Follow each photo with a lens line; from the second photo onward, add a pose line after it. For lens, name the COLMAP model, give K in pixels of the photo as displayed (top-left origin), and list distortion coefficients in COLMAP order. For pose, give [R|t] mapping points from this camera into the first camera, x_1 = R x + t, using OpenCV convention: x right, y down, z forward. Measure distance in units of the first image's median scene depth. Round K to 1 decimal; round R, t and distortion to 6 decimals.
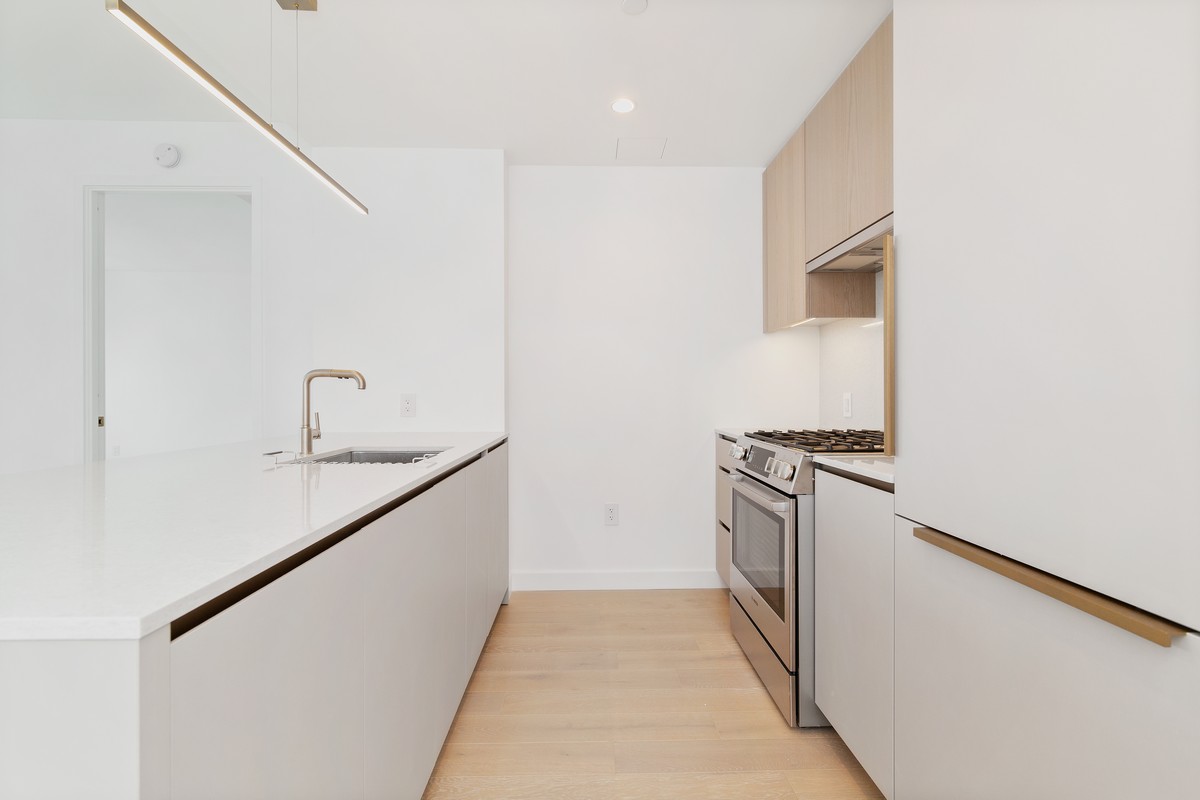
lens RADIAL K [[548.9, 0, 605.9], [0, 548.9, 397.3], [0, 0, 1]] dist [0.002195, 0.000821]
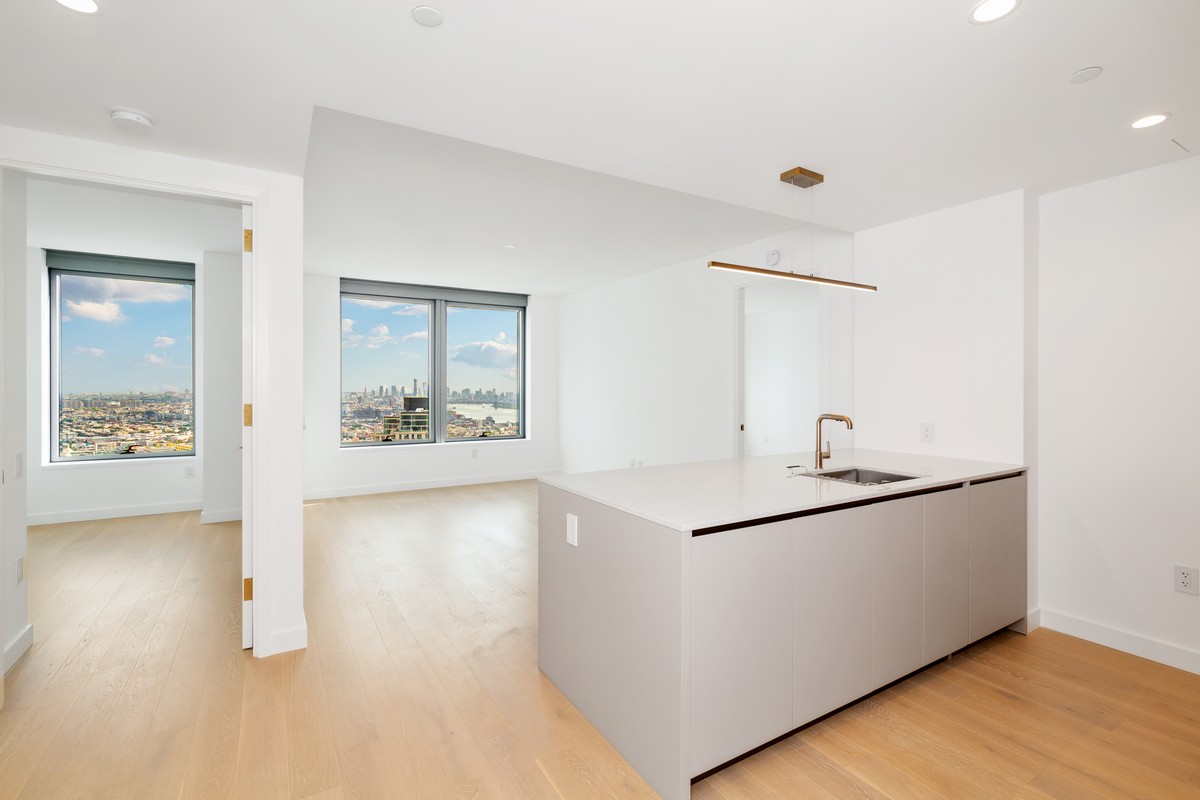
lens RADIAL K [[548.9, 0, 595.1], [0, 548.9, 391.3], [0, 0, 1]] dist [0.002195, 0.000821]
pose [[0.487183, 0.006054, -0.873279, 0.448541], [-0.002638, 0.999982, 0.005460, -0.108629], [0.873296, -0.000356, 0.487190, -0.272345]]
